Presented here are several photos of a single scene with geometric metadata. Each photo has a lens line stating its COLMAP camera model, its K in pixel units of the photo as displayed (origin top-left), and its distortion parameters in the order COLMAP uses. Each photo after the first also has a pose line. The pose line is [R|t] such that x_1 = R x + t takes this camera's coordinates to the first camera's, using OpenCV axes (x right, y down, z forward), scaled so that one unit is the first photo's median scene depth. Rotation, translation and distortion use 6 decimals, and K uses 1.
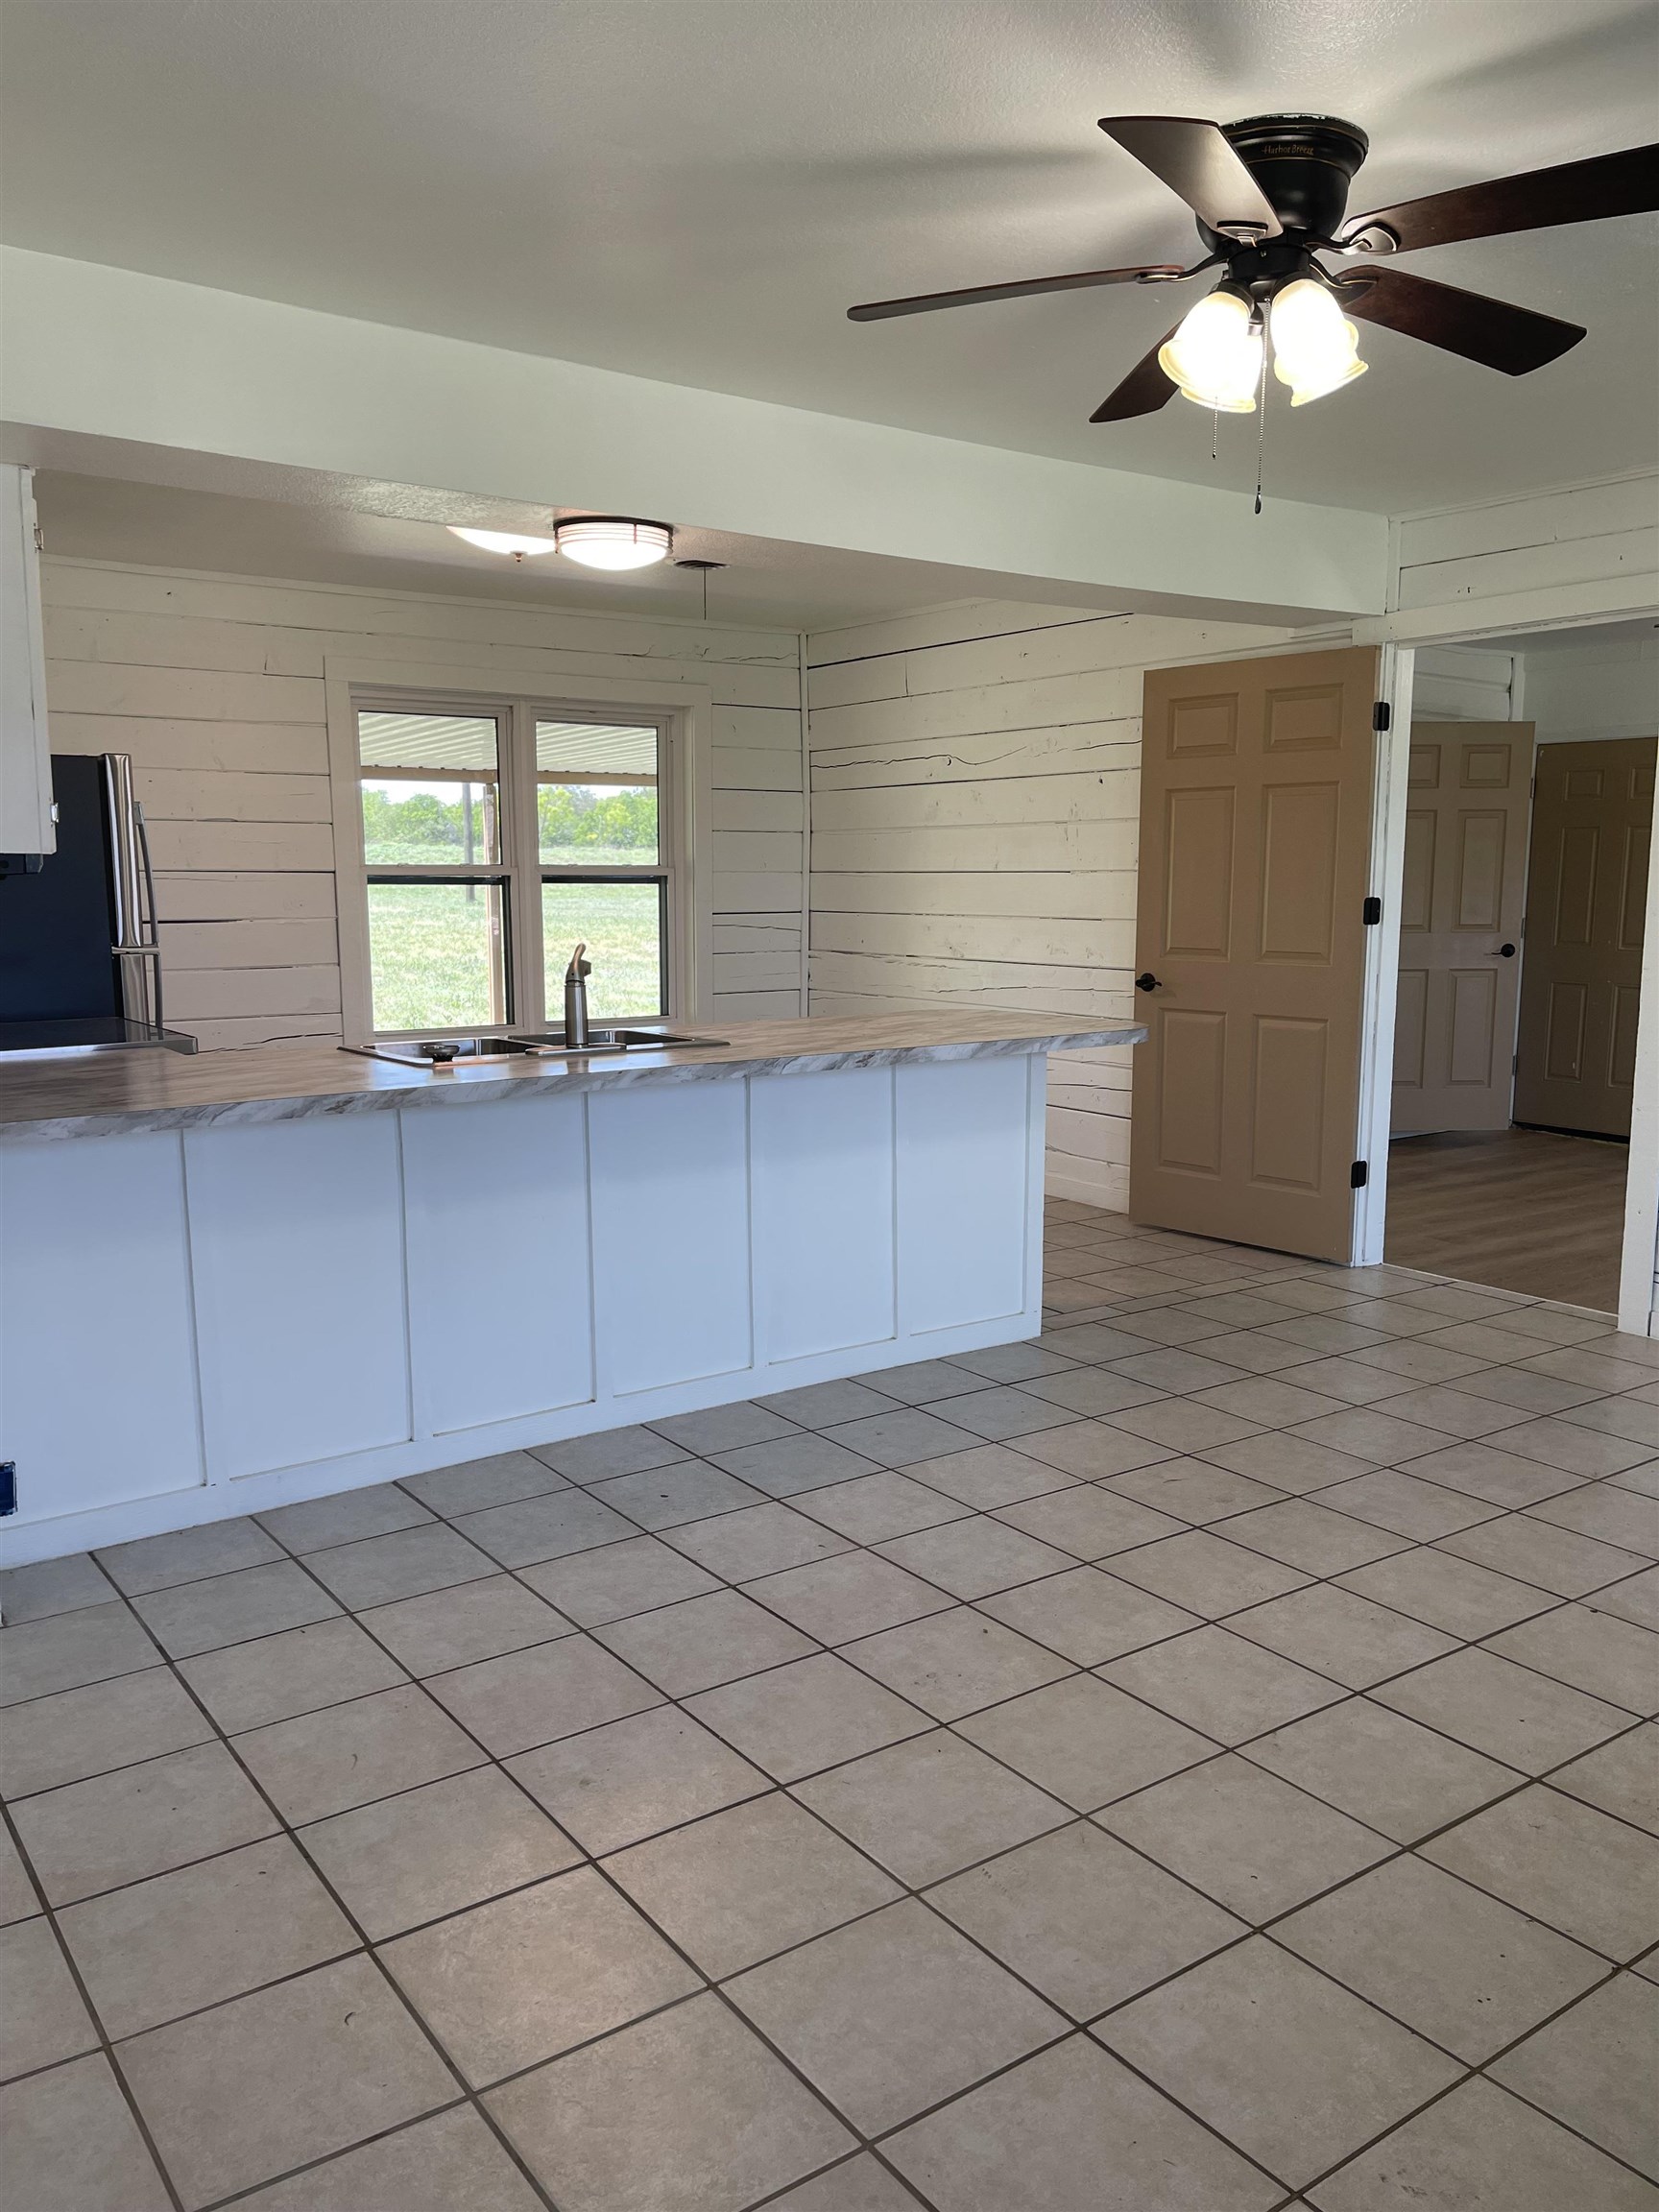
lens RADIAL K [[1661.6, 0, 818.3], [0, 1661.6, 1111.9], [0, 0, 1]] dist [0.064344, -0.086286]
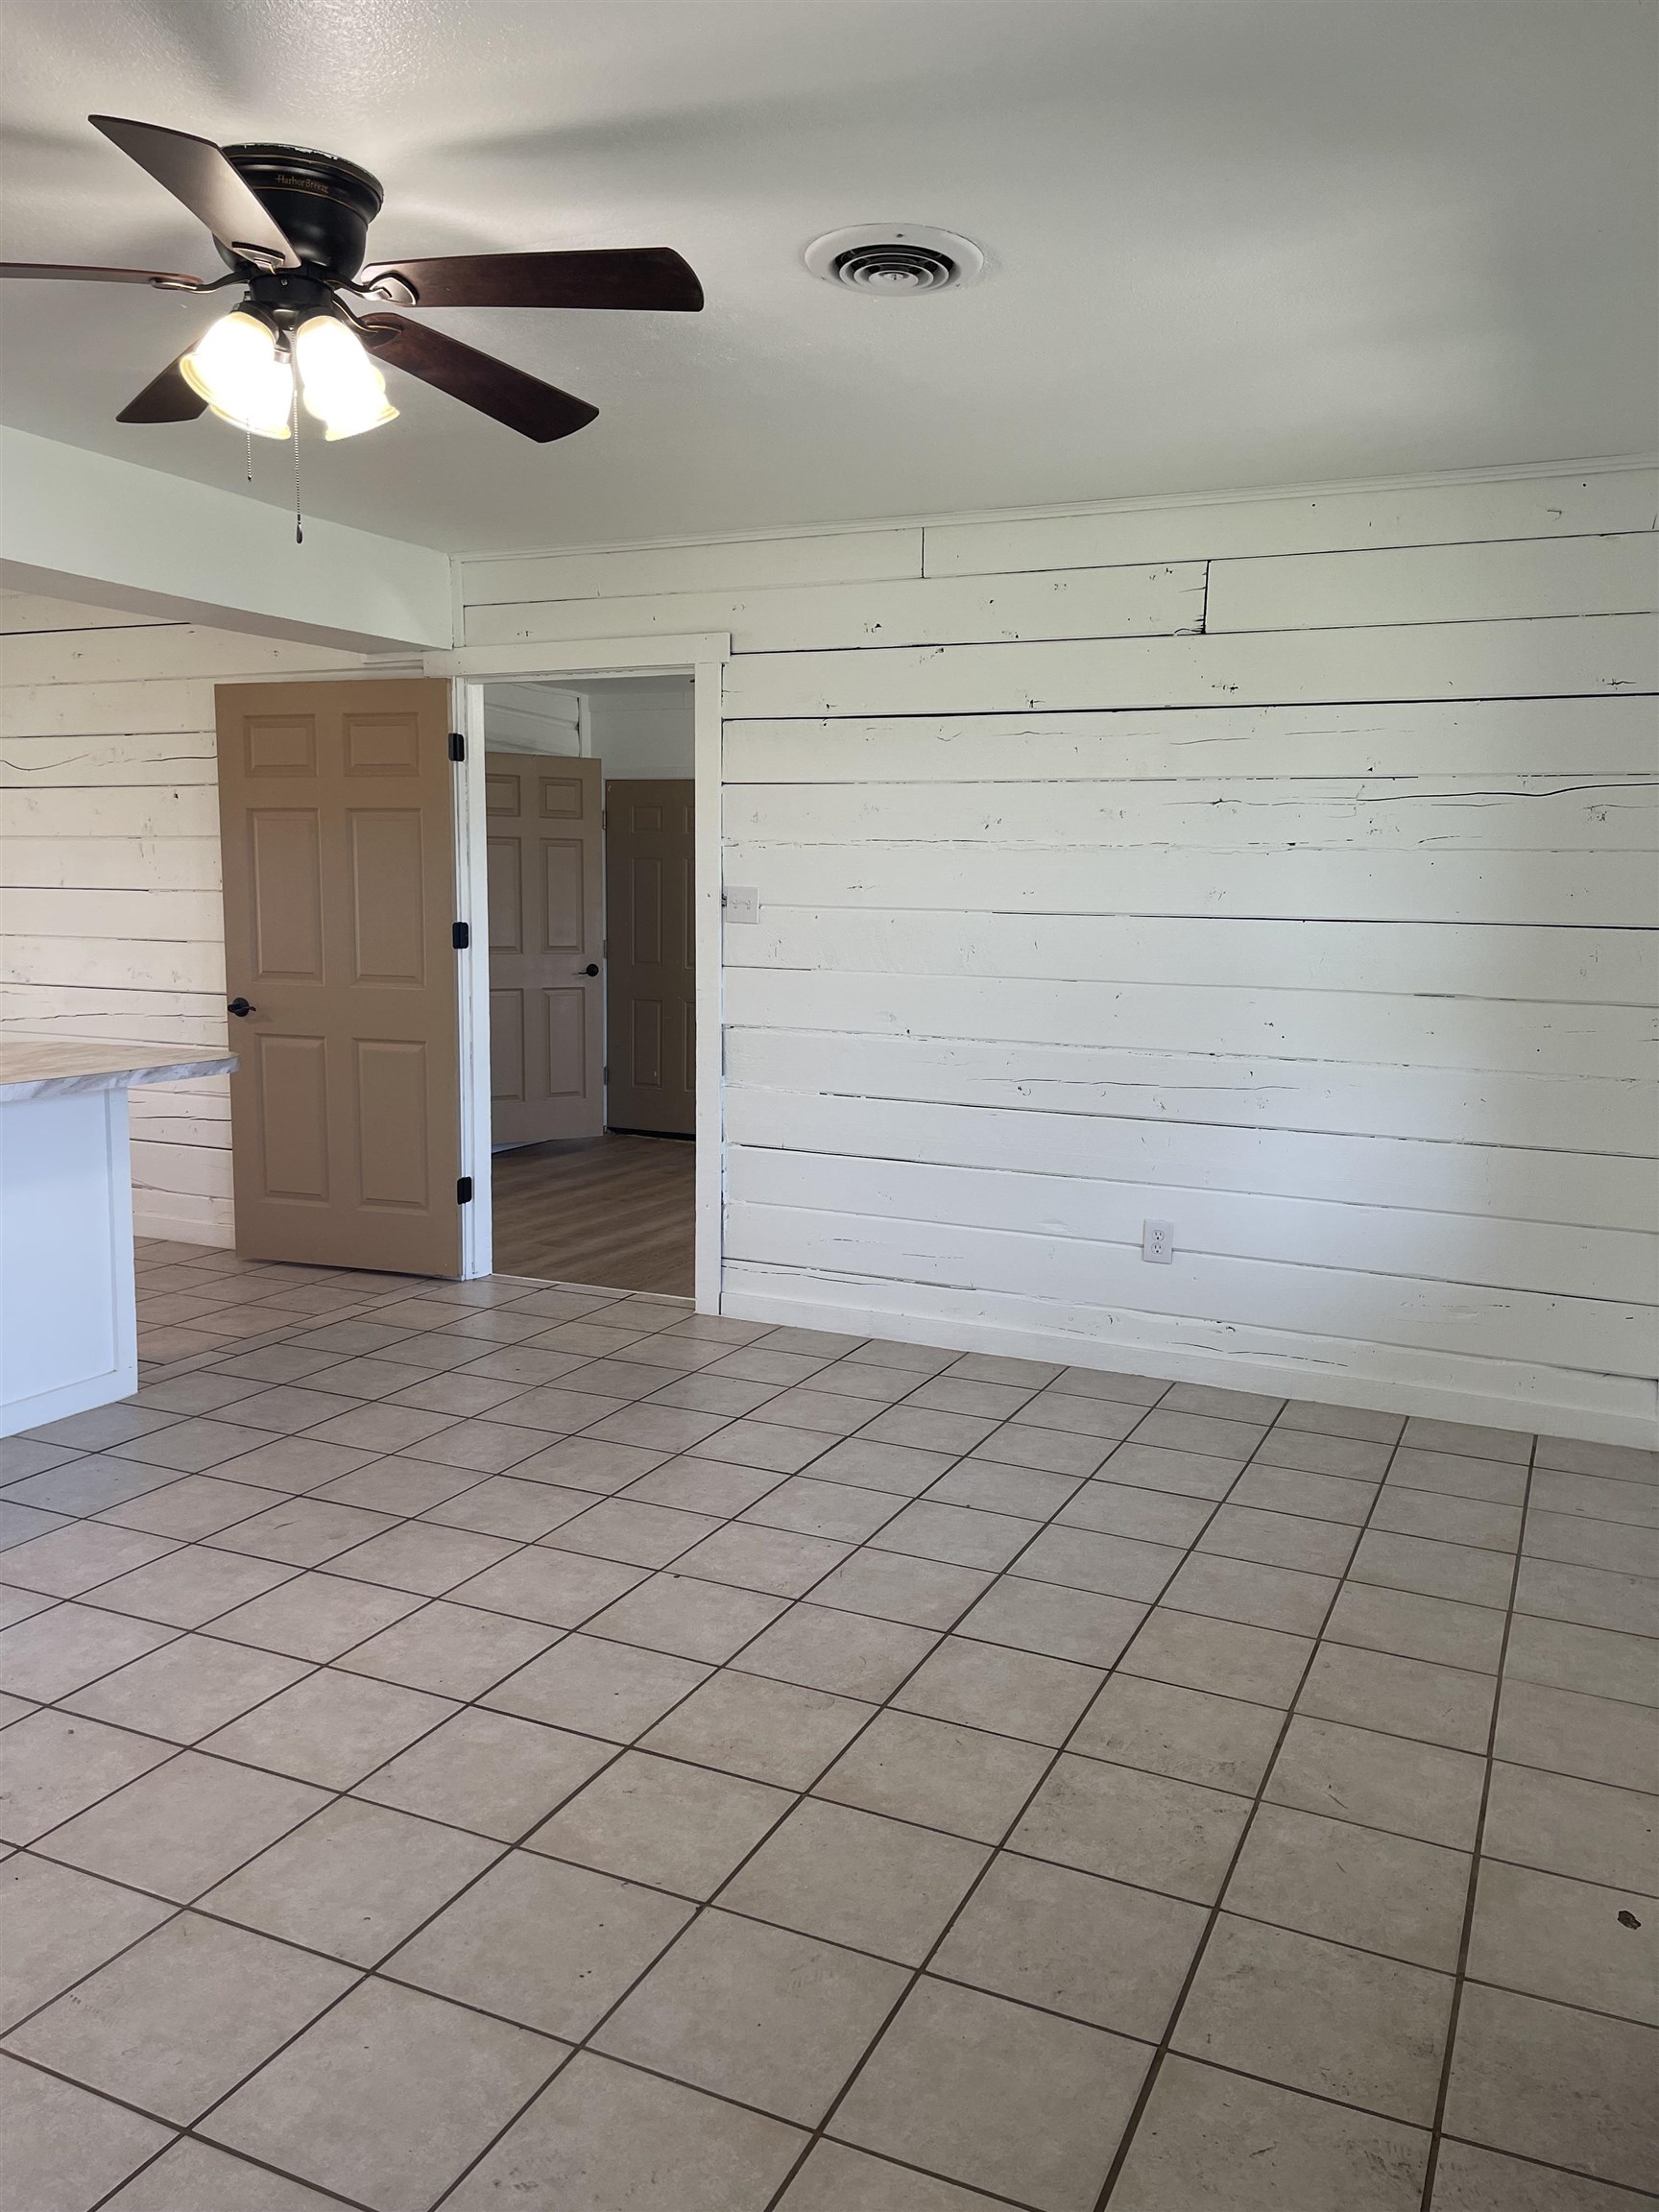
lens RADIAL K [[1661.6, 0, 818.3], [0, 1661.6, 1111.9], [0, 0, 1]] dist [0.064344, -0.086286]
pose [[0.869608, -0.053550, 0.490830, 0.015256], [0.058129, 0.998292, 0.005927, -0.005722], [-0.490309, 0.023377, 0.871235, -0.003983]]
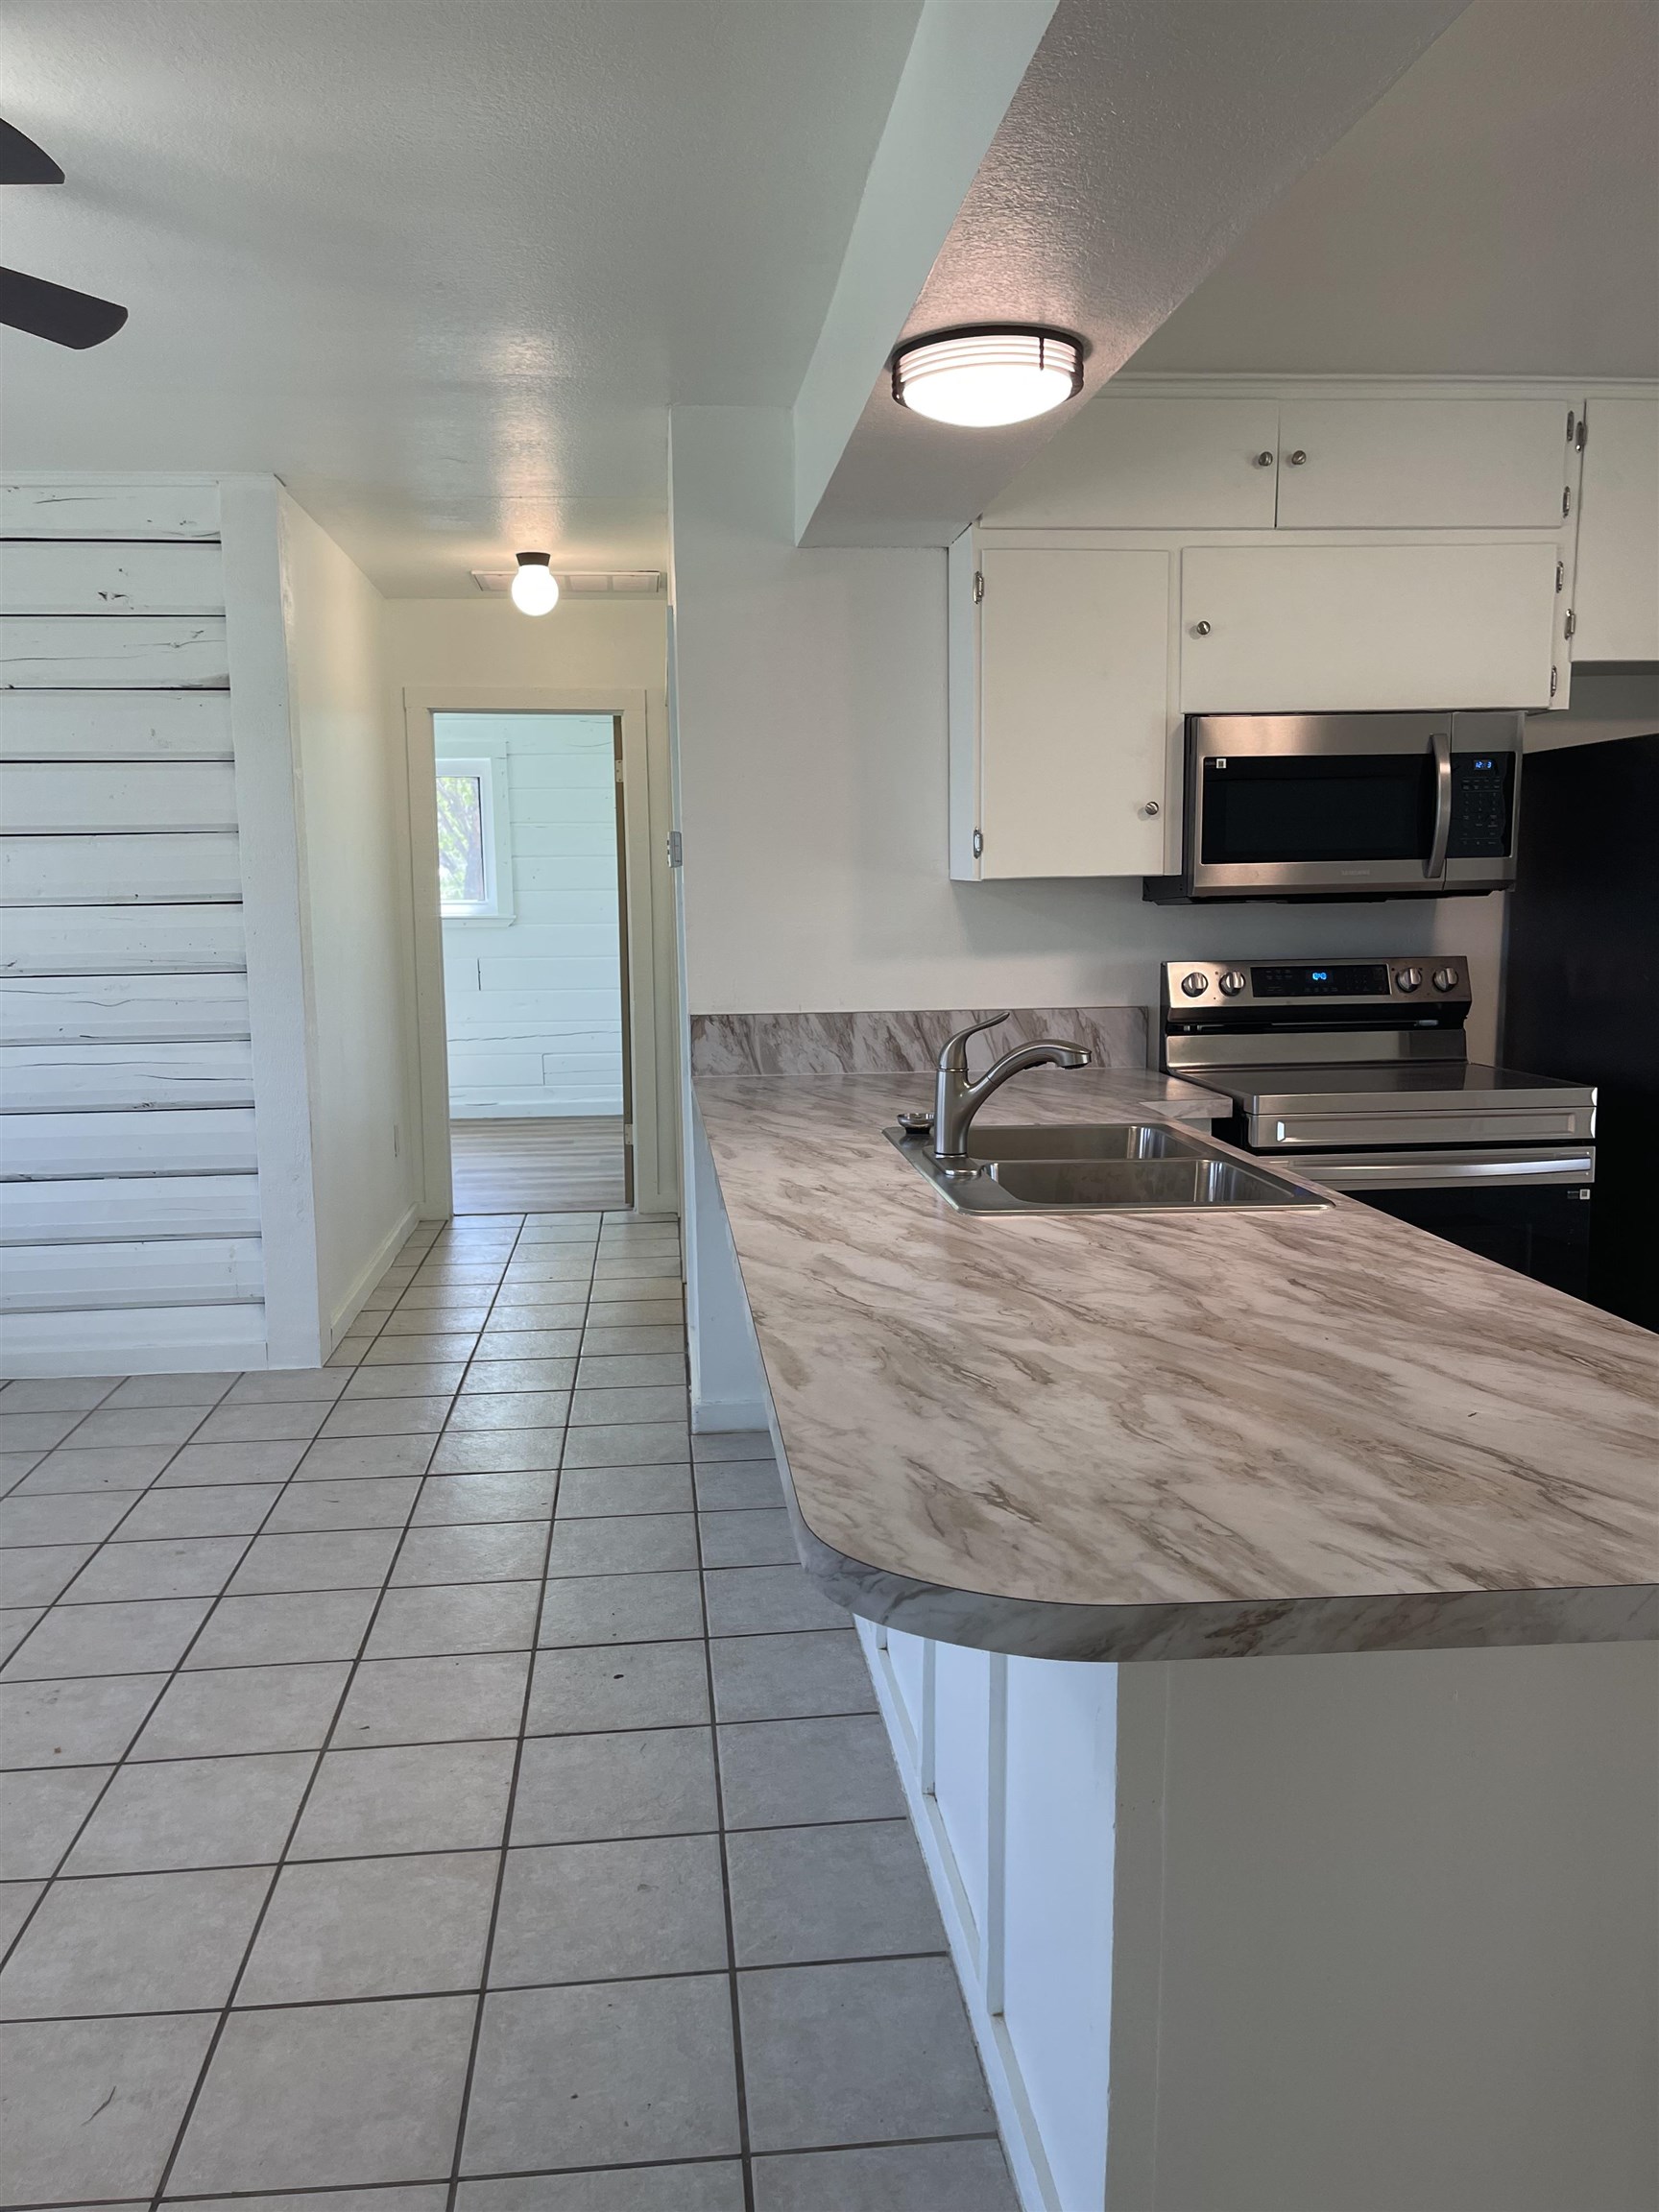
lens RADIAL K [[1661.6, 0, 818.3], [0, 1661.6, 1111.9], [0, 0, 1]] dist [0.064344, -0.086286]
pose [[-0.498154, 0.129822, -0.857315, 0.439154], [-0.107117, 0.971941, 0.209421, -0.183377], [0.860447, 0.196157, -0.470270, 1.187397]]
